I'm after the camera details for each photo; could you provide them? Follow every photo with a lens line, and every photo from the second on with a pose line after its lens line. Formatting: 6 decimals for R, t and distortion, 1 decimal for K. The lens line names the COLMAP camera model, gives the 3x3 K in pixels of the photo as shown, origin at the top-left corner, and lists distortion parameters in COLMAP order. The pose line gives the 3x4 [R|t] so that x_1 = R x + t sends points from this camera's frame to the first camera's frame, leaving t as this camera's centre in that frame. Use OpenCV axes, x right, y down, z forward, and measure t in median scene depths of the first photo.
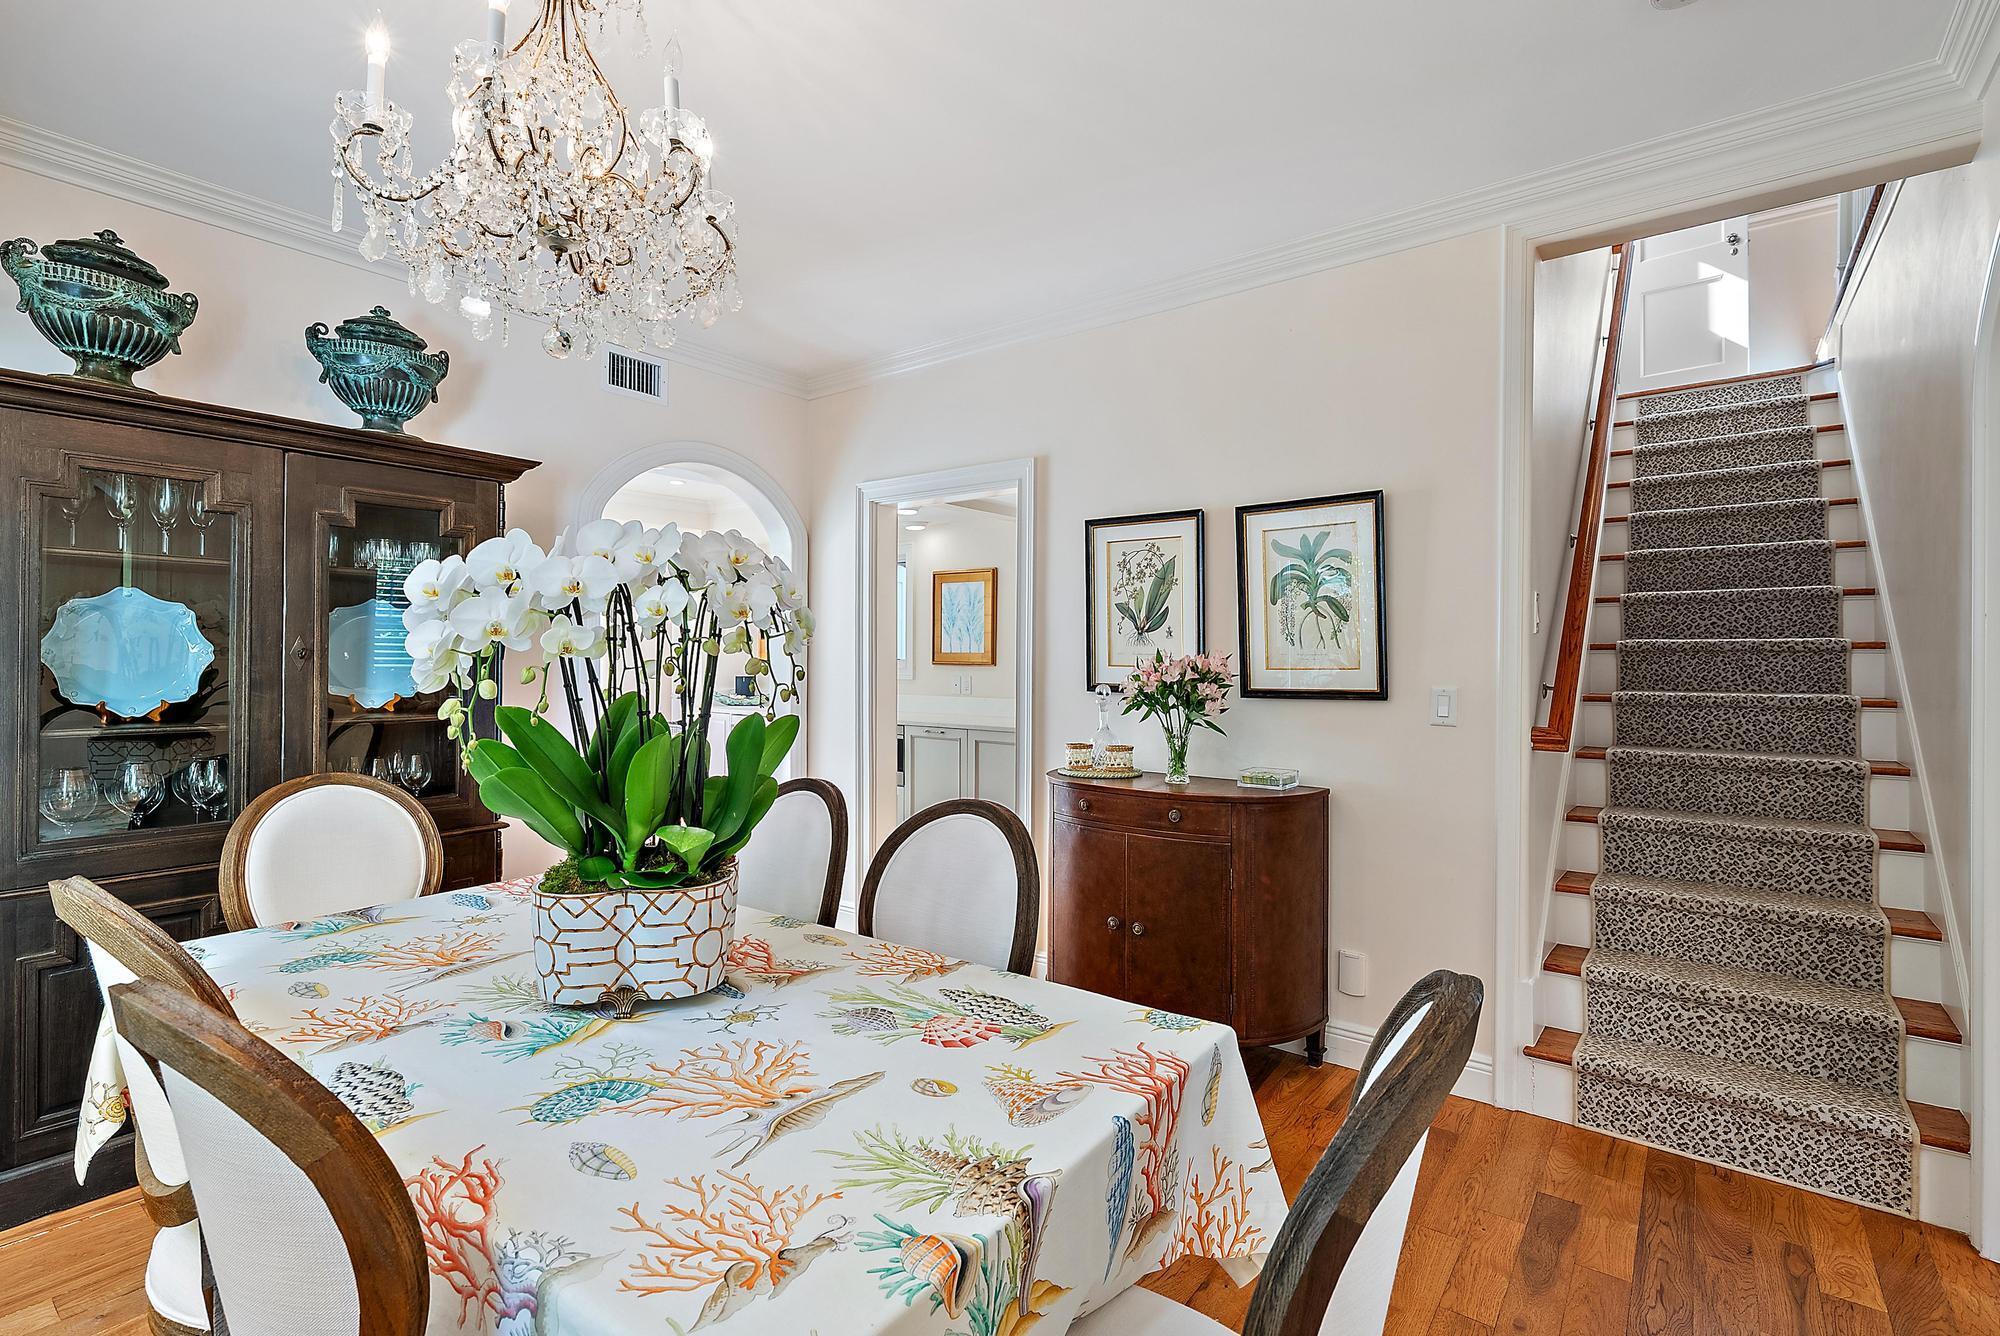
lens RADIAL K [[897.8, 0, 1002.0], [0, 897.8, 662.5], [0, 0, 1]] dist [0.003775, 0.000442]
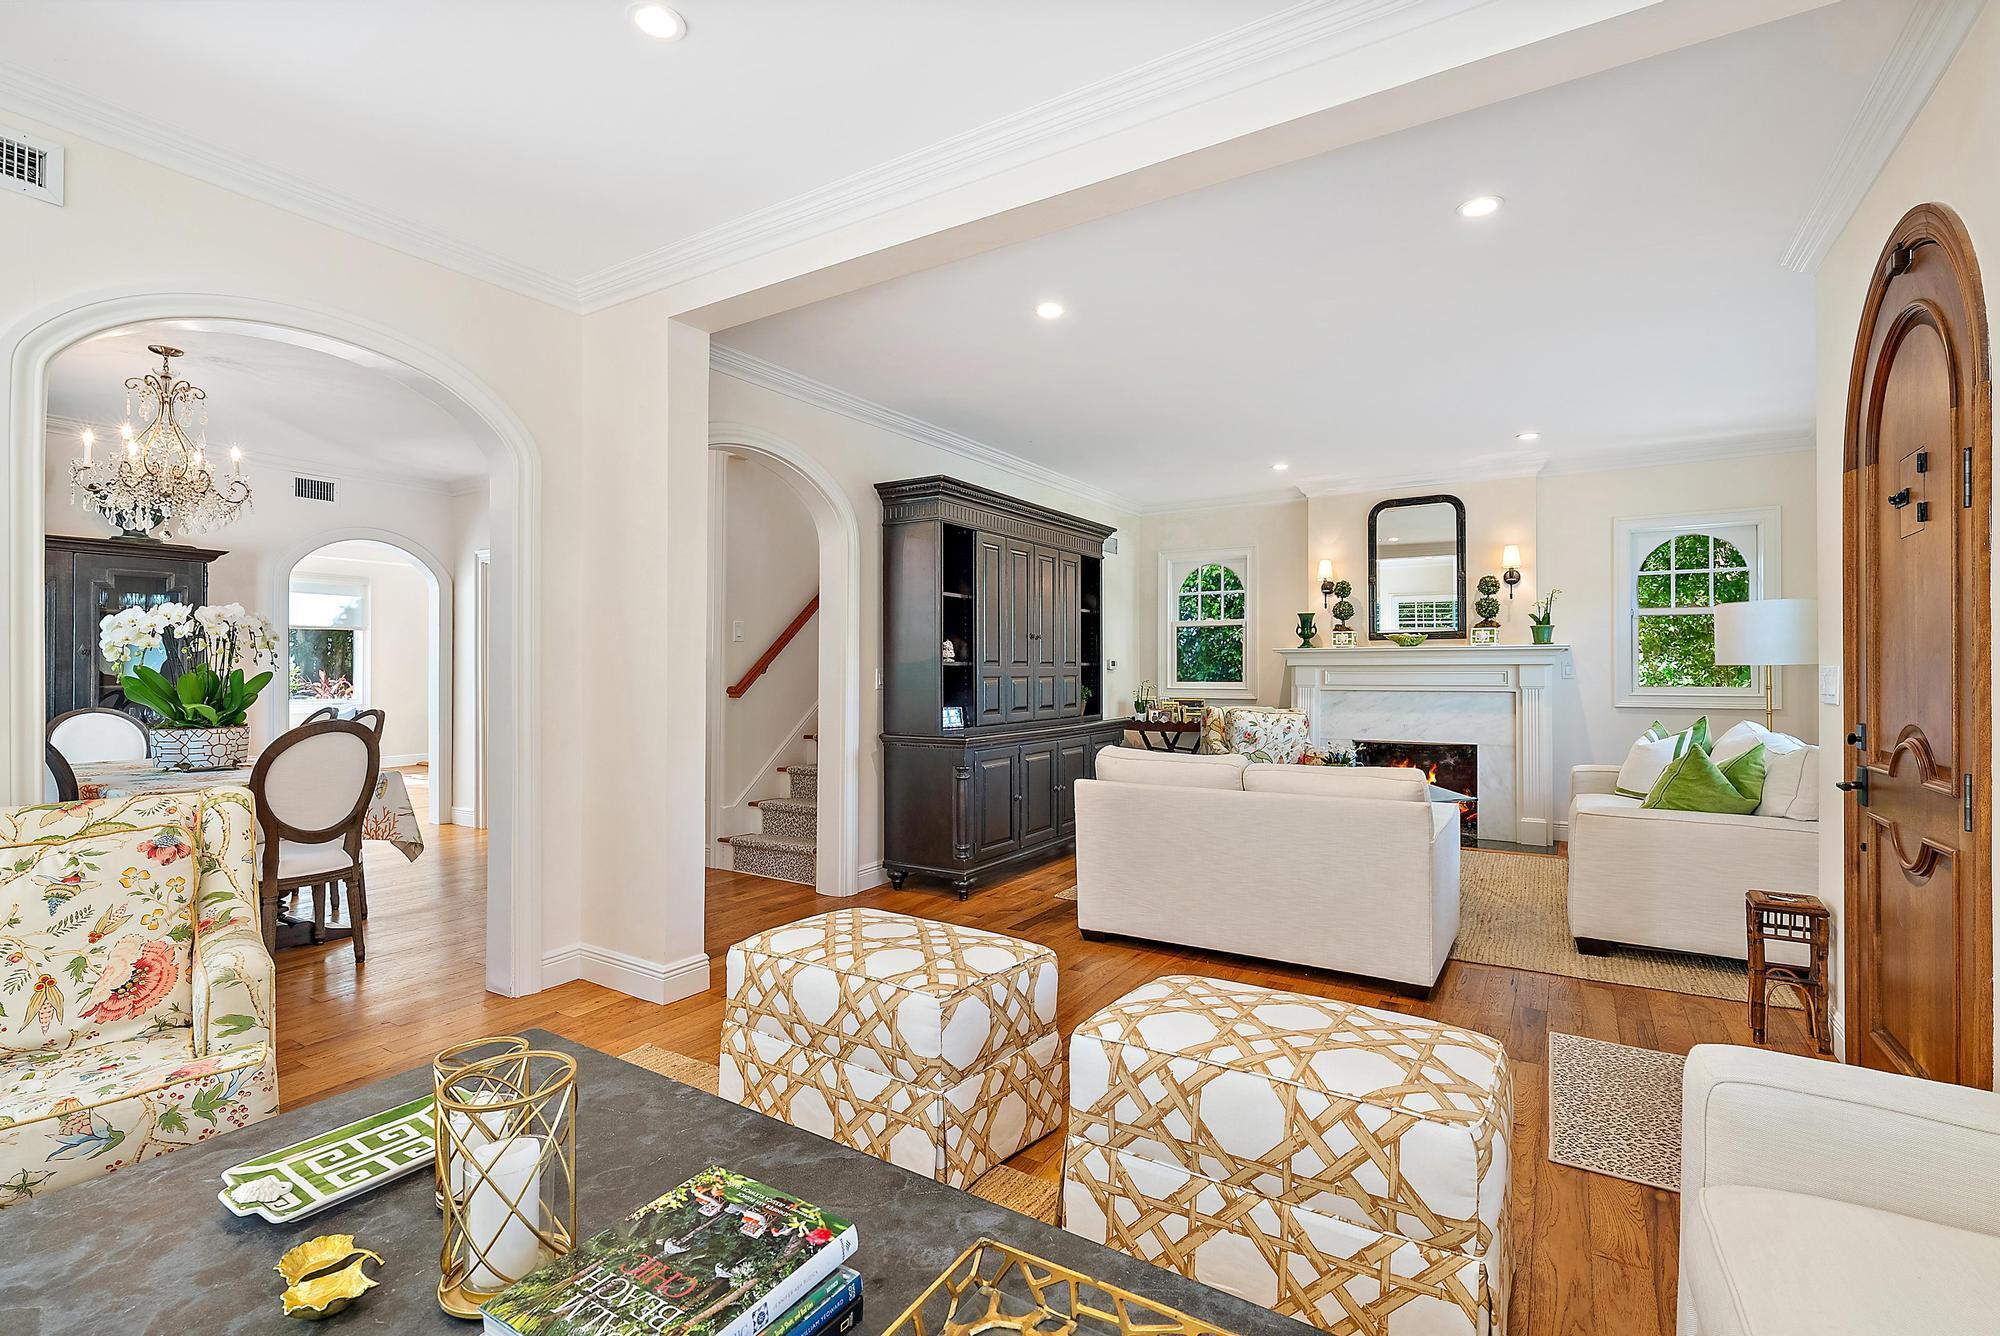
lens RADIAL K [[897.8, 0, 1002.0], [0, 897.8, 662.5], [0, 0, 1]] dist [0.003775, 0.000442]
pose [[0.996477, -0.004707, 0.083733, 1.120723], [0.005832, 0.999896, -0.013192, 0.052727], [-0.083662, 0.013633, 0.996401, -1.207192]]
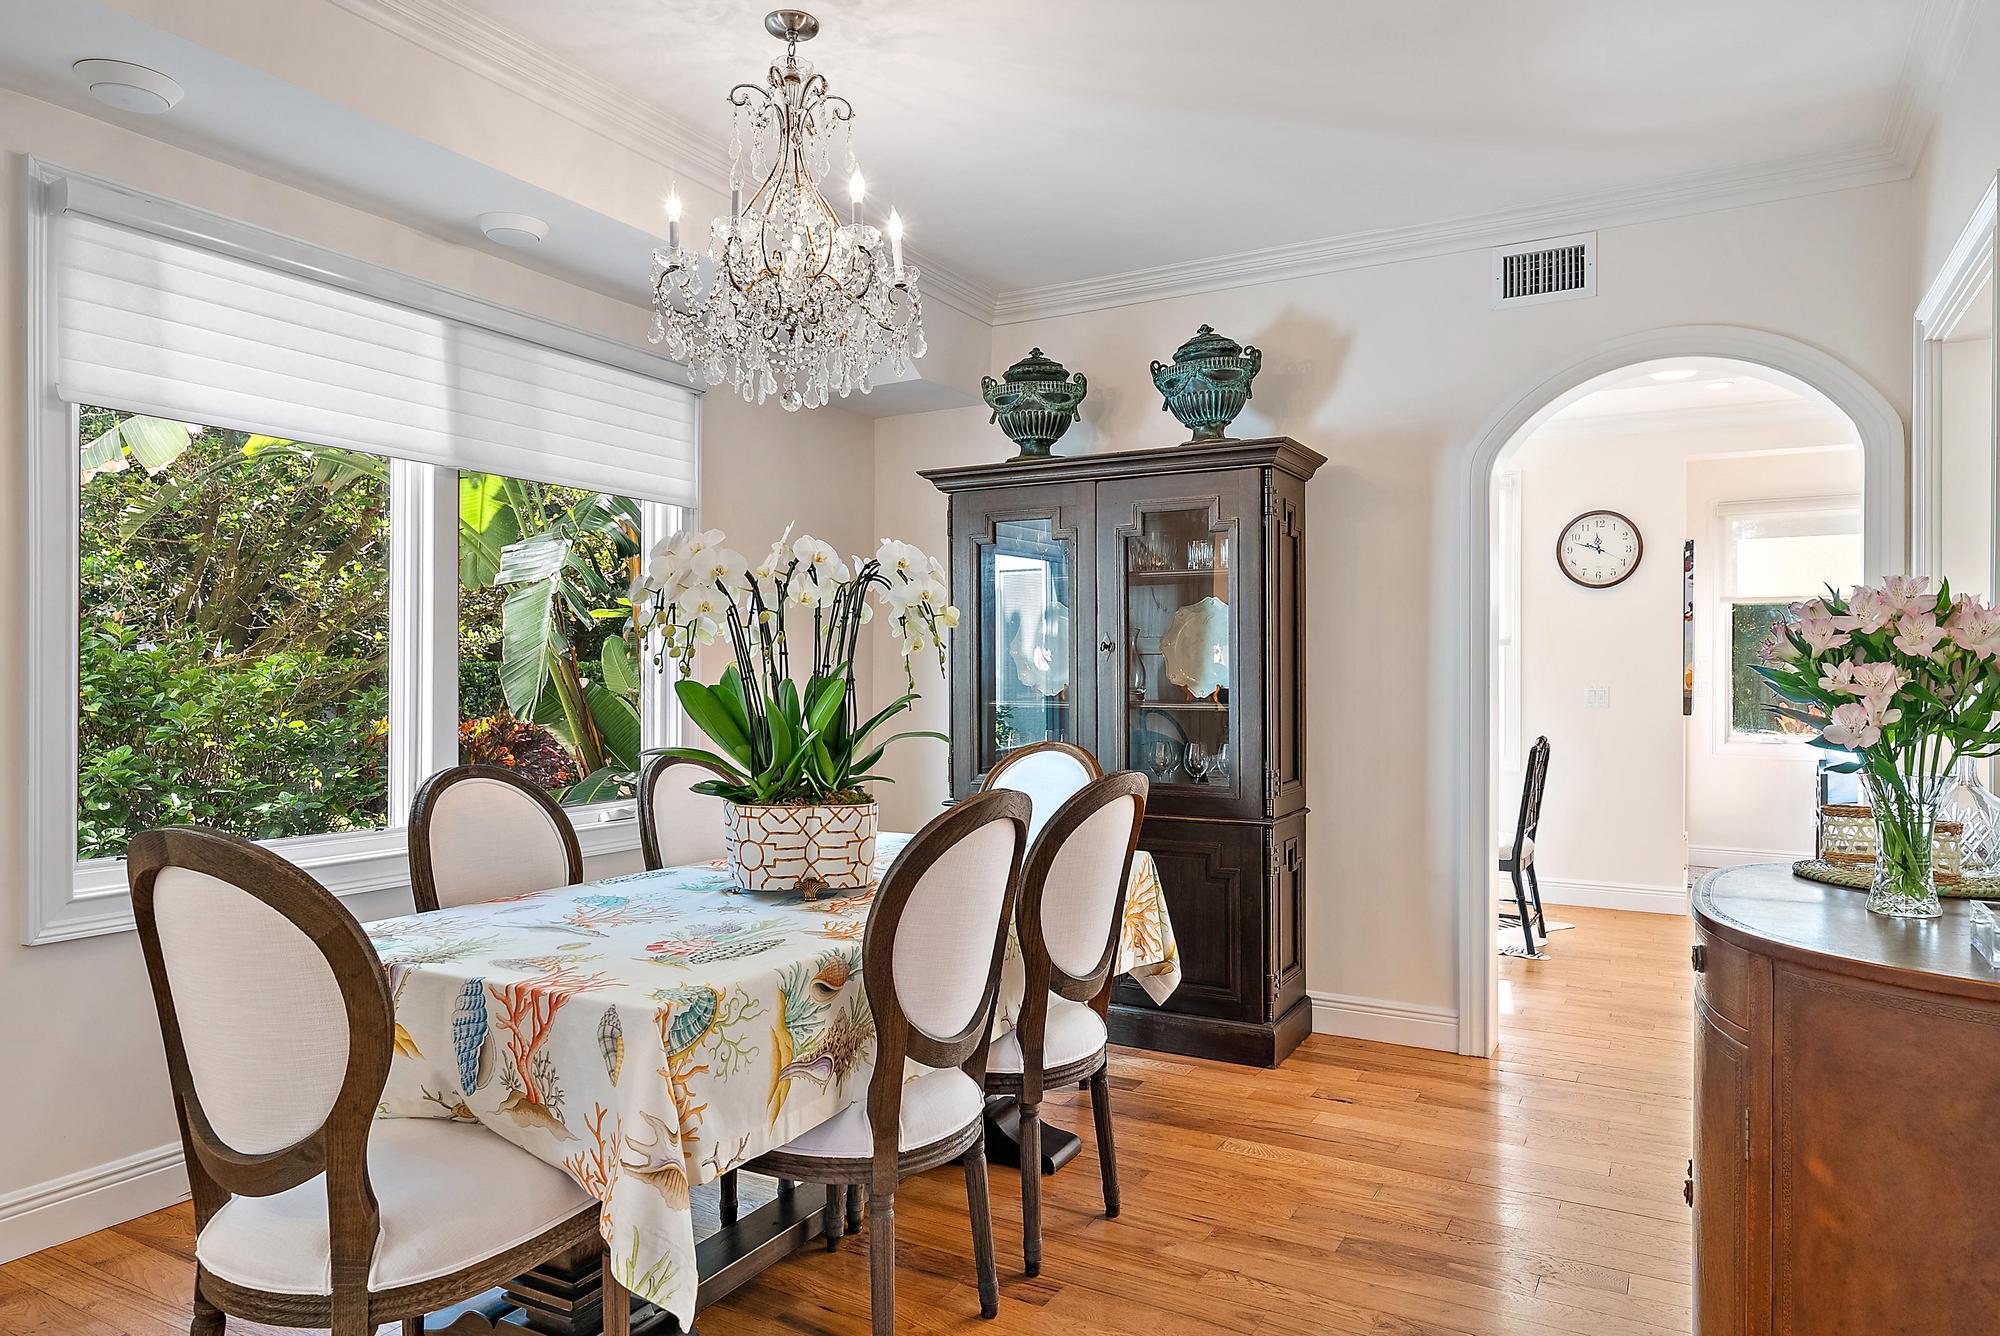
lens RADIAL K [[1202.9, 0, 1002.0], [0, 1202.9, 679.2], [0, 0, 1]] dist [-0.046133, 0.000076]
pose [[0.118638, -0.007644, -0.992908, 0.791542], [-0.008671, 0.999924, -0.008734, 0.049835], [0.992900, 0.009646, 0.118563, 0.657606]]
